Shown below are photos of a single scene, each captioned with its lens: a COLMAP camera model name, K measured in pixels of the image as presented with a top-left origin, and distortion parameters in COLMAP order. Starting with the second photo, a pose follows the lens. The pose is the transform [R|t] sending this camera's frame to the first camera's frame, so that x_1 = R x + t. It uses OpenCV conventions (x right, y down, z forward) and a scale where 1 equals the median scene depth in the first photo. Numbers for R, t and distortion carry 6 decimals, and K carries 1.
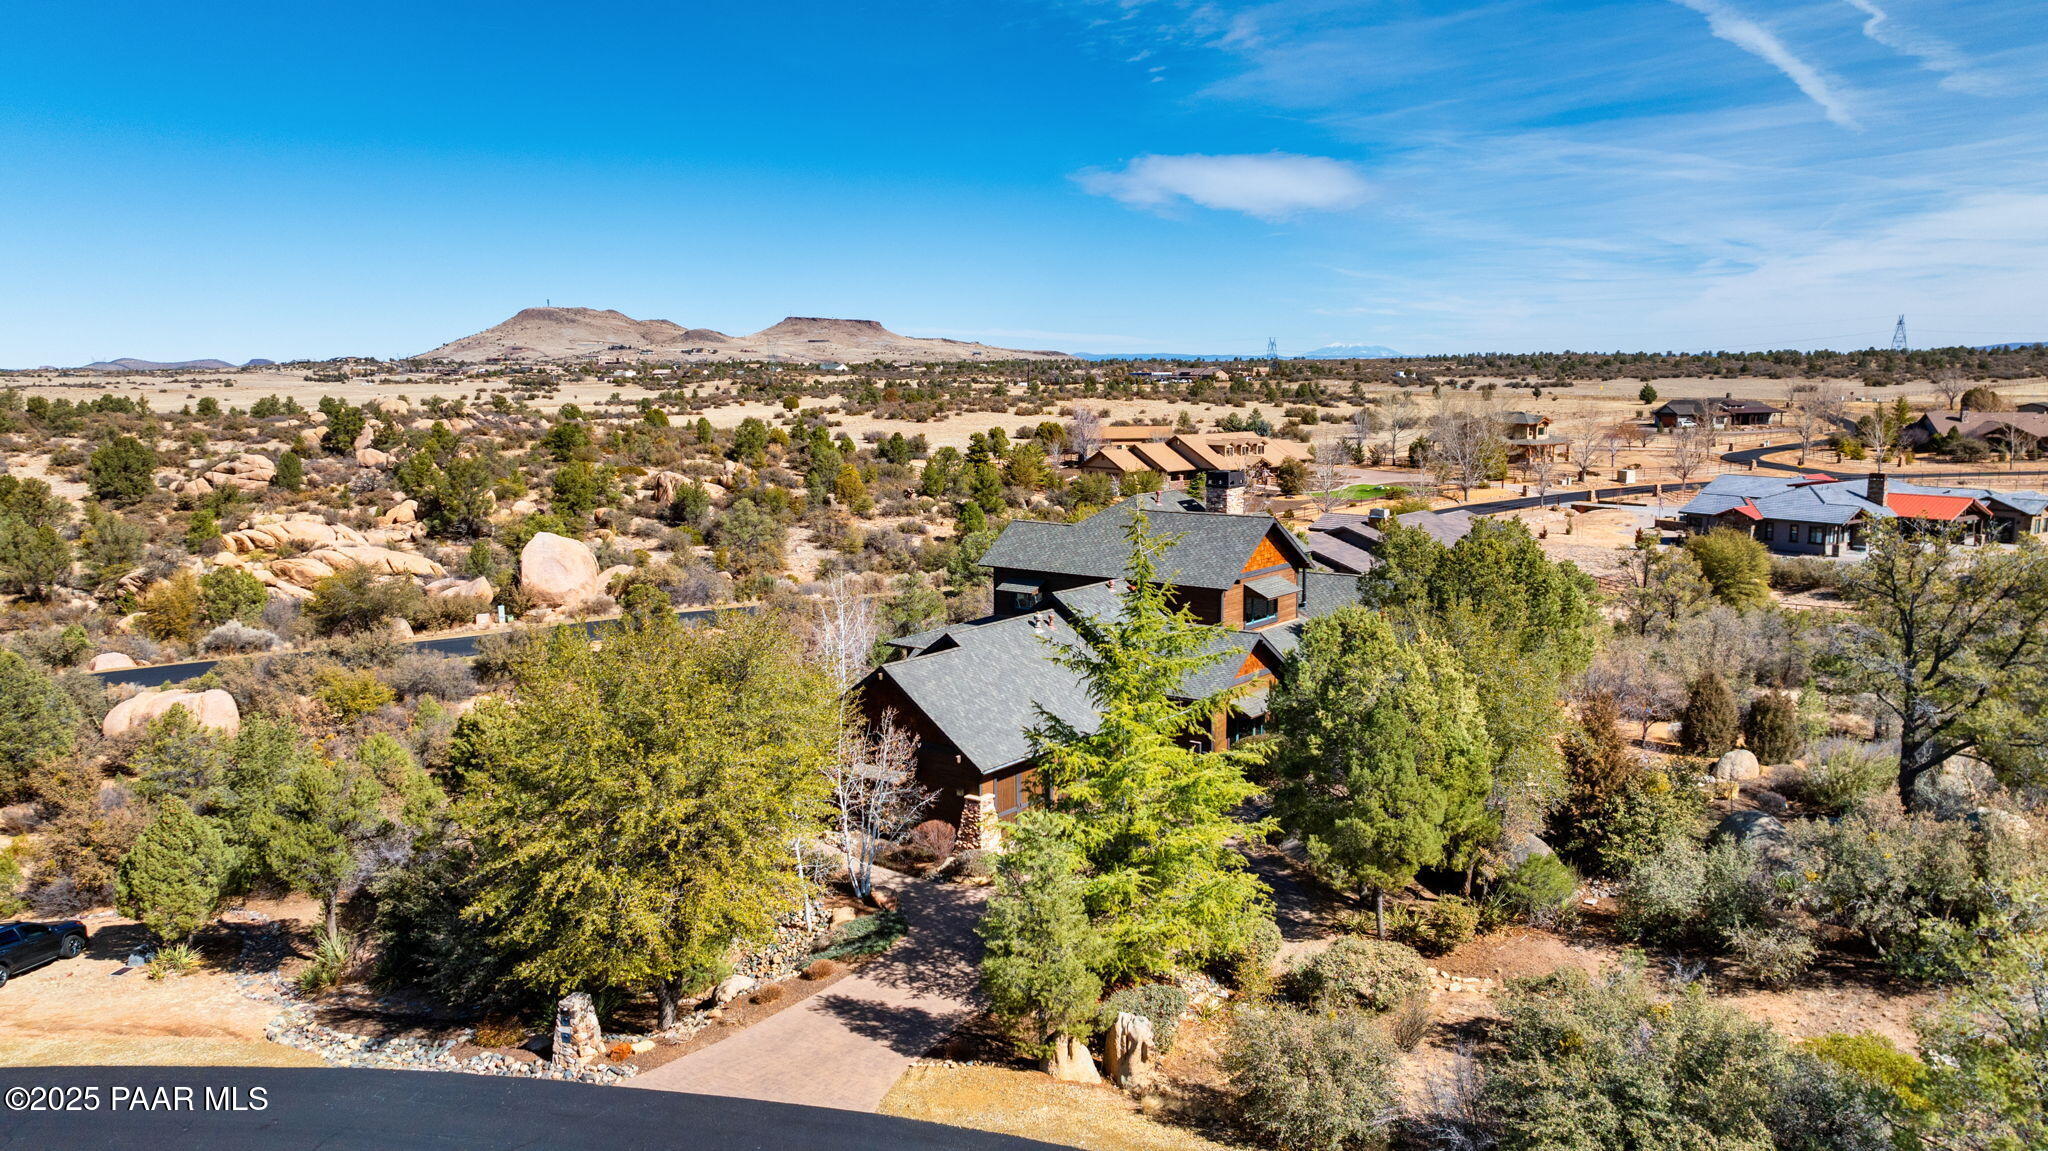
lens RADIAL K [[1411.7, 0, 1024.0], [0, 1411.7, 575.5], [0, 0, 1]] dist [-0.022066, 0.002107]
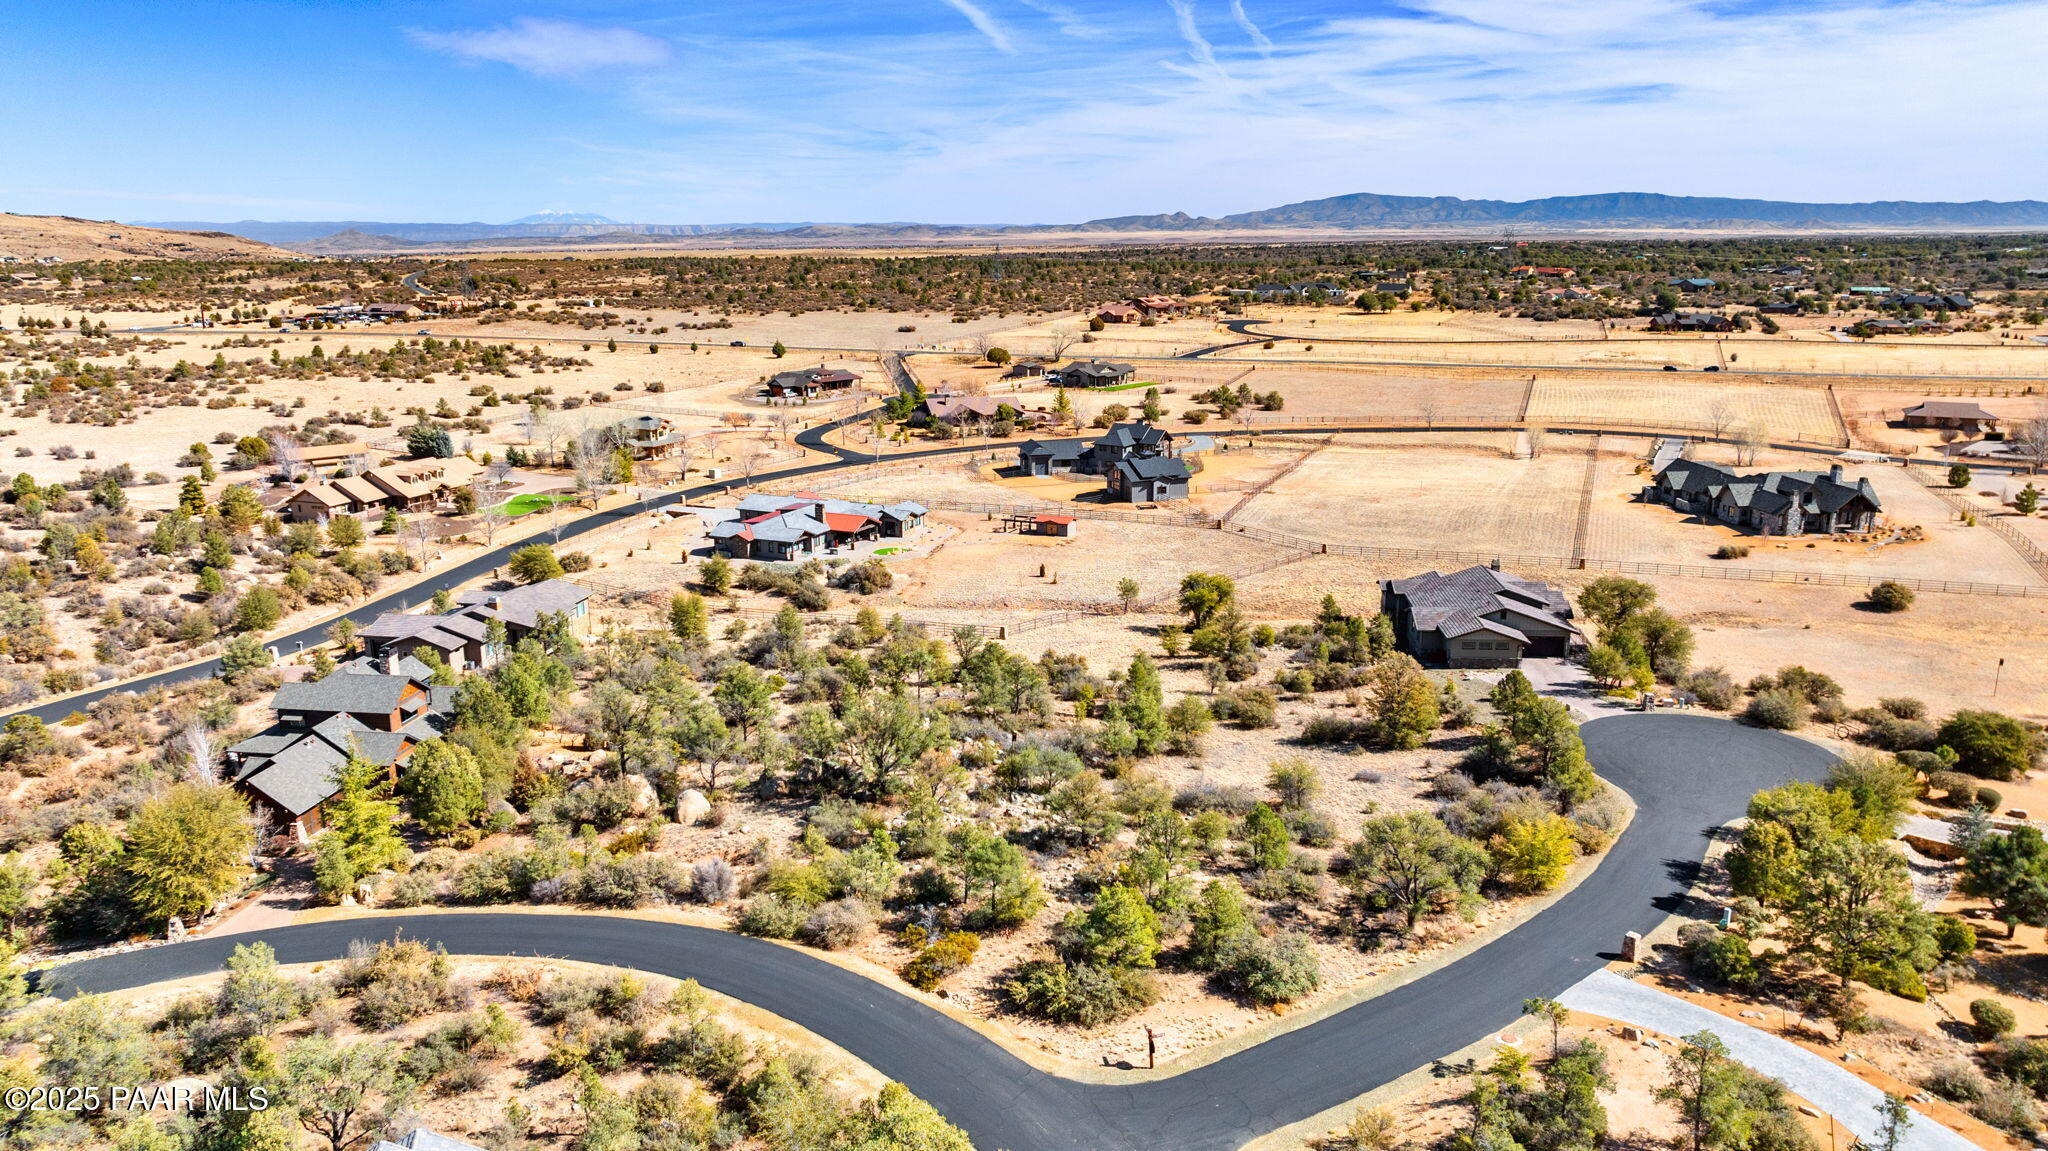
lens RADIAL K [[1411.7, 0, 1024.0], [0, 1411.7, 575.5], [0, 0, 1]] dist [-0.022066, 0.002107]
pose [[0.861542, -0.112166, 0.495141, -0.121646], [0.066133, 0.991773, 0.109599, -0.578567], [-0.503361, -0.061679, 0.861872, -2.225504]]
